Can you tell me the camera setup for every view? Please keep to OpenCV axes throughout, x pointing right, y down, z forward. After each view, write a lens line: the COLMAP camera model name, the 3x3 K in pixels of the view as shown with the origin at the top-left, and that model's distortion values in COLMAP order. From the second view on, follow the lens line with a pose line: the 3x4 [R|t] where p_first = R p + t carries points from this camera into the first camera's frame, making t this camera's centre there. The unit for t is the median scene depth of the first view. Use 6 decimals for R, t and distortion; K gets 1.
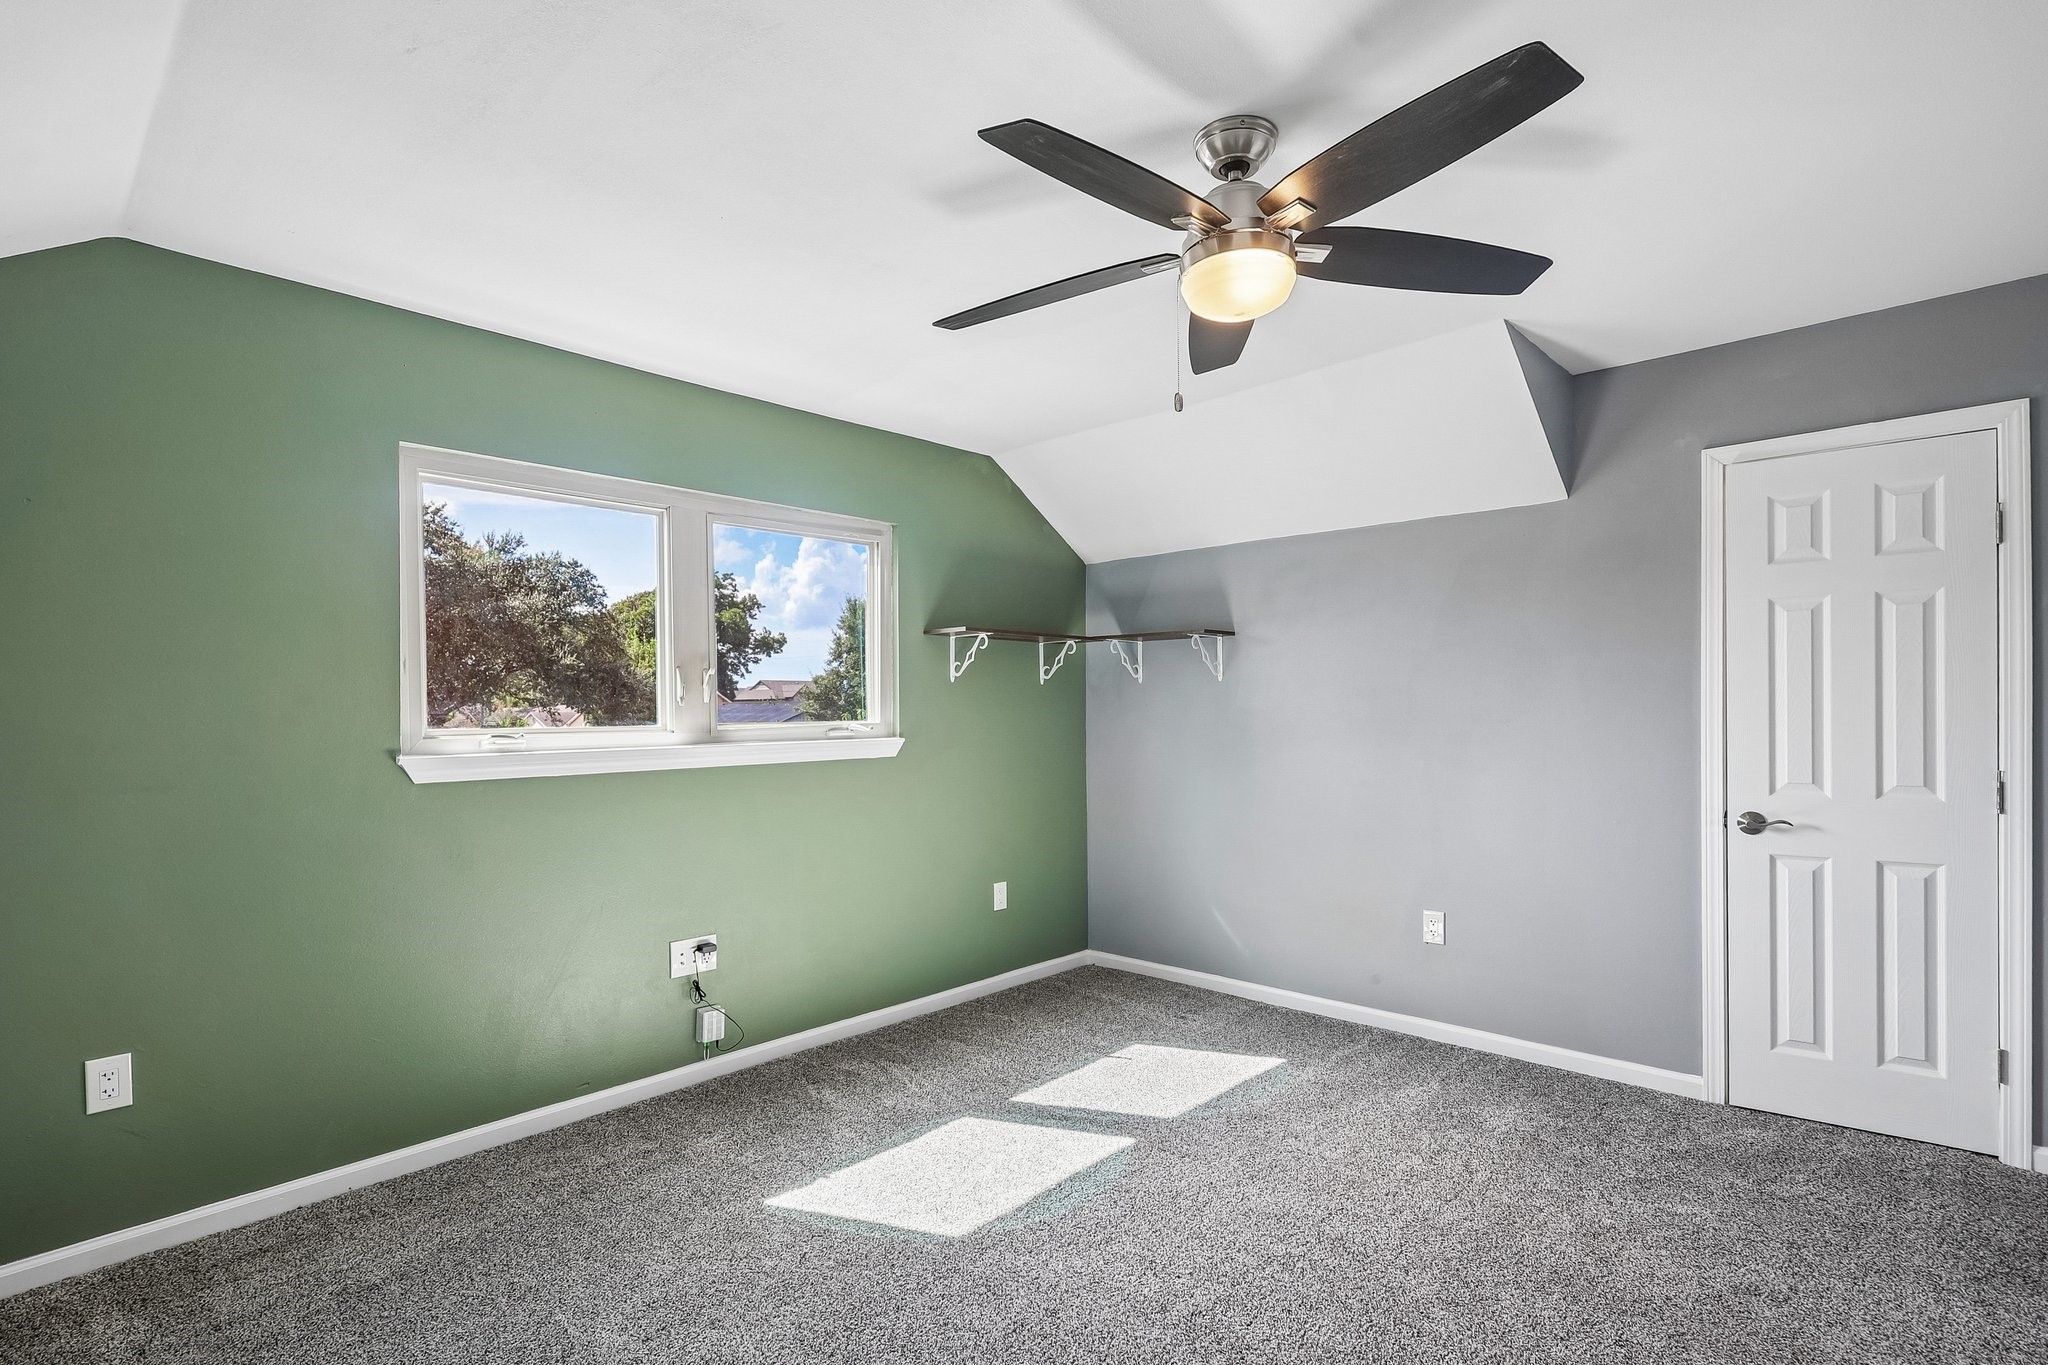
lens RADIAL K [[1004.4, 0, 1030.8], [0, 1004.4, 723.5], [0, 0, 1]] dist [0.001297, 0.001429]
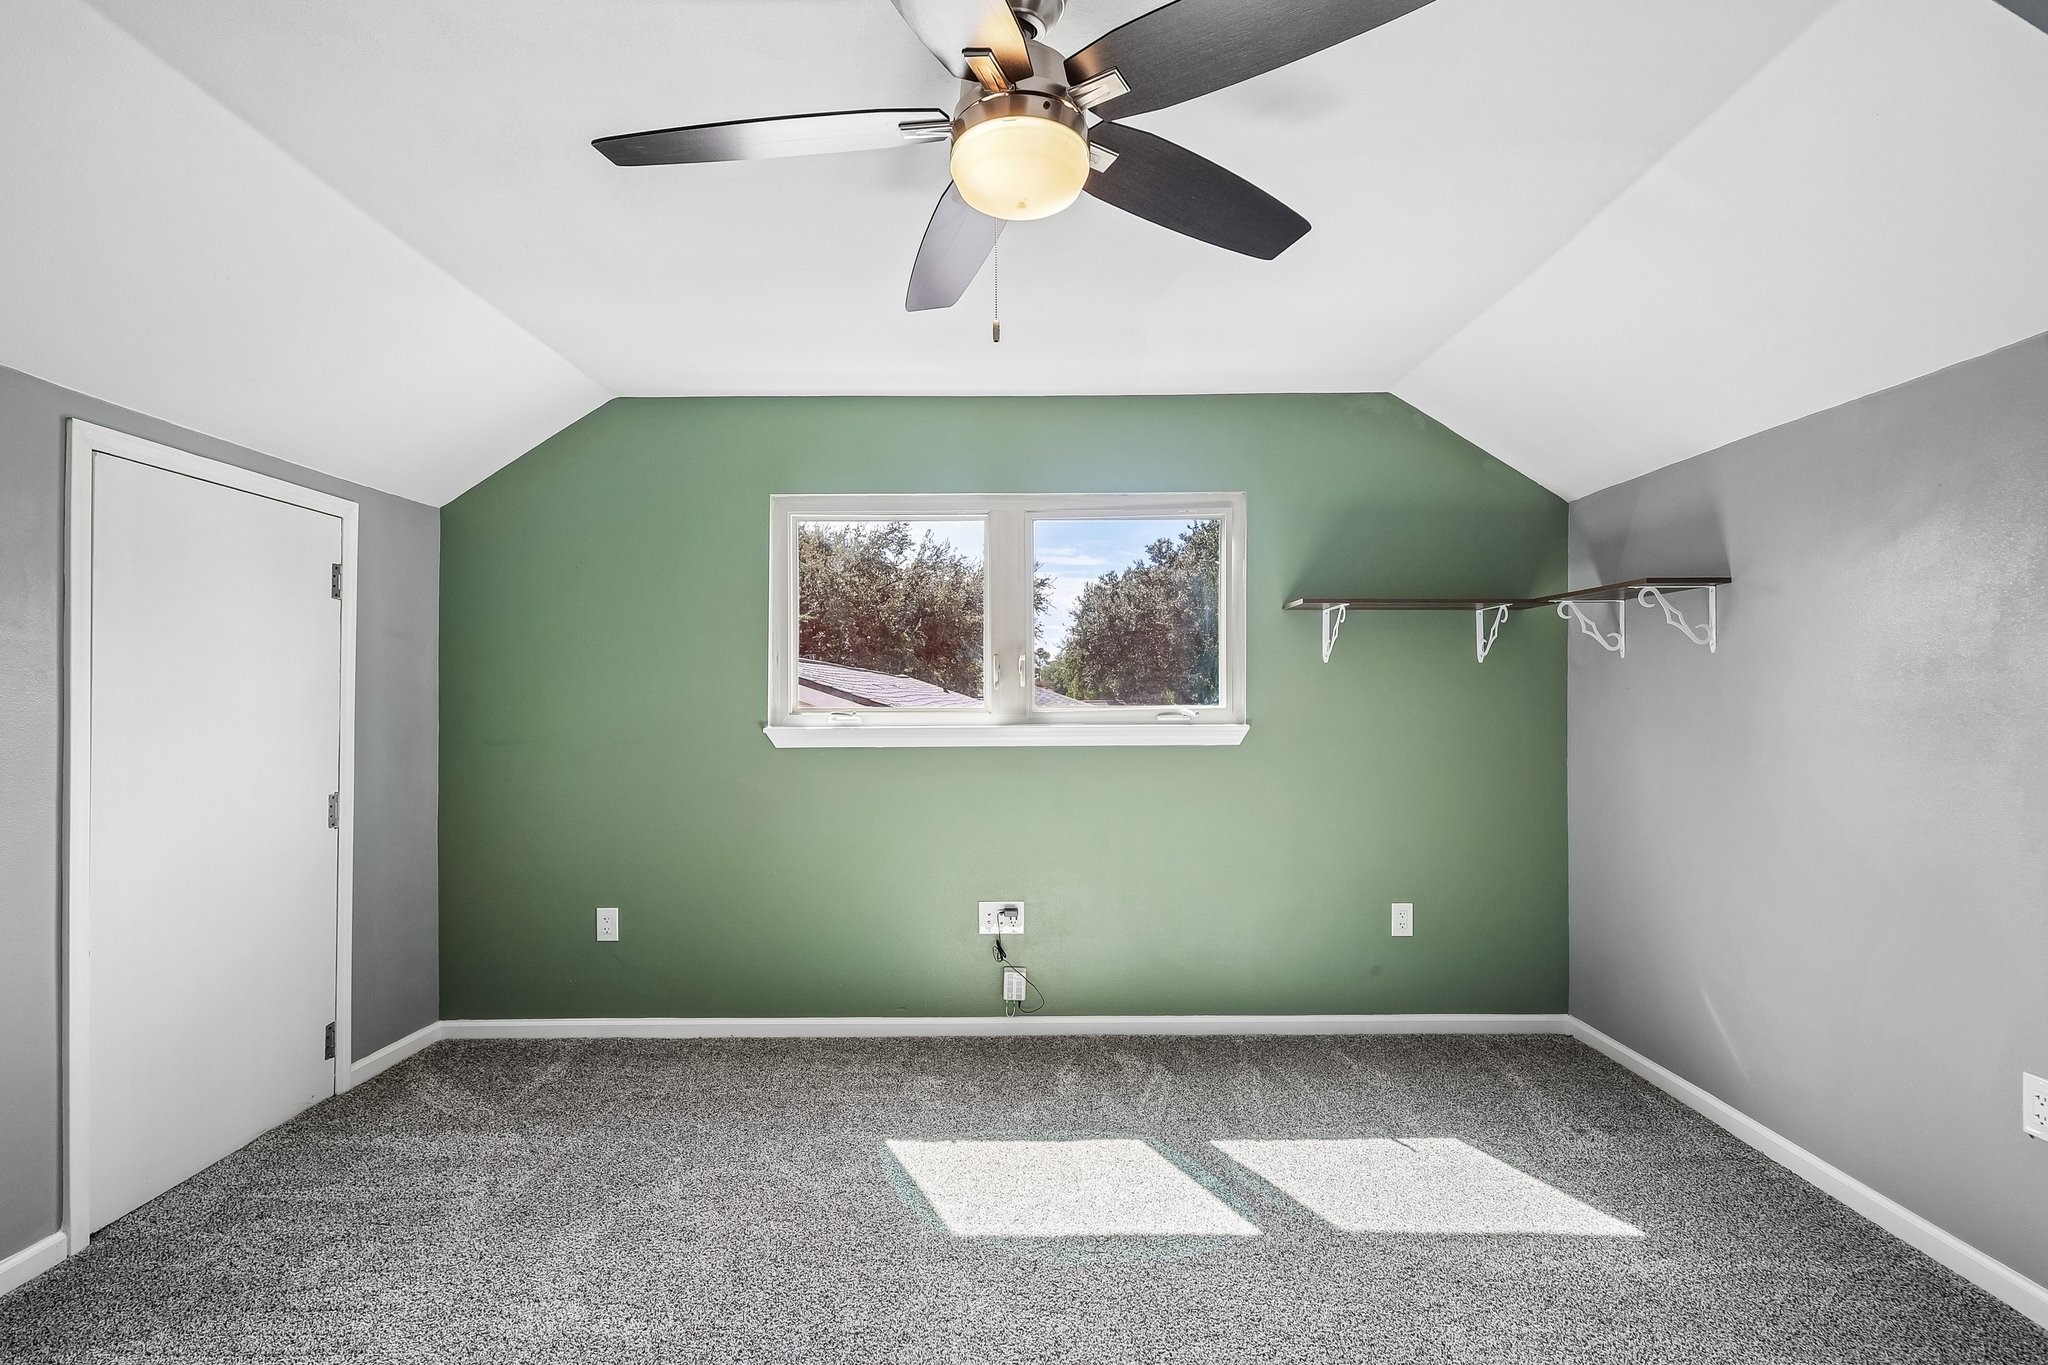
lens RADIAL K [[1002.6, 0, 1008.7], [0, 1002.6, 698.9], [0, 0, 1]] dist [0.000893, 0.000548]
pose [[0.675295, 0.006194, -0.737522, 0.467258], [-0.013786, 0.999896, -0.004225, -0.002995], [0.737419, 0.013021, 0.675310, 0.261940]]
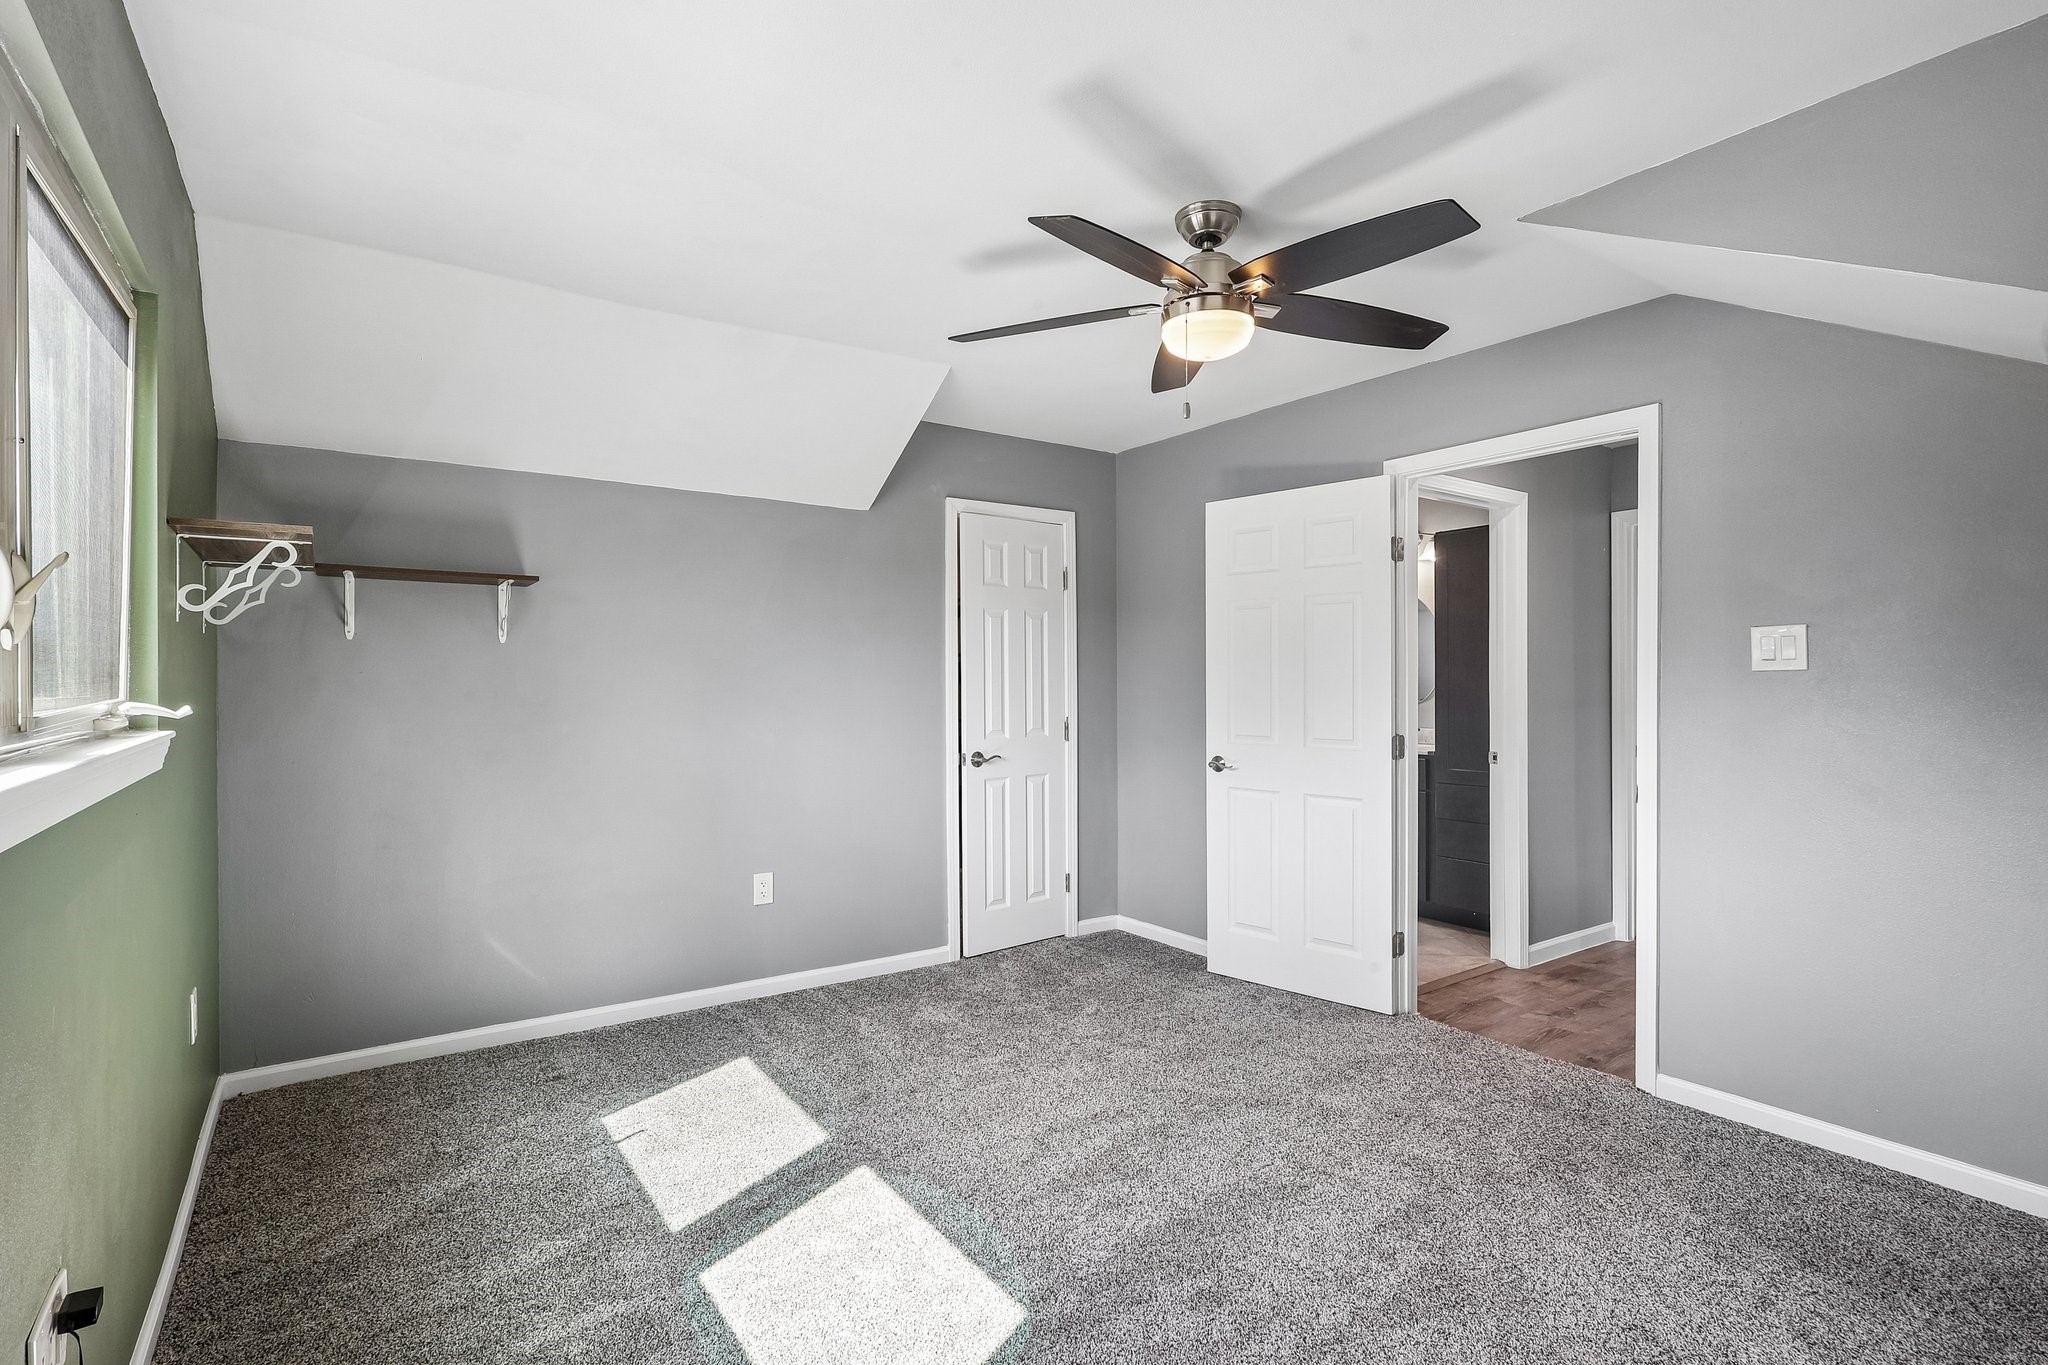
lens RADIAL K [[972.2, 0, 1024.0], [0, 972.2, 682.5], [0, 0, 1]] dist [-0.002277, 0.000784]
pose [[0.208995, 0.006586, 0.977894, -0.592079], [0.012212, 0.999882, -0.009344, 0.000716], [-0.977840, 0.013895, 0.208890, 0.574694]]
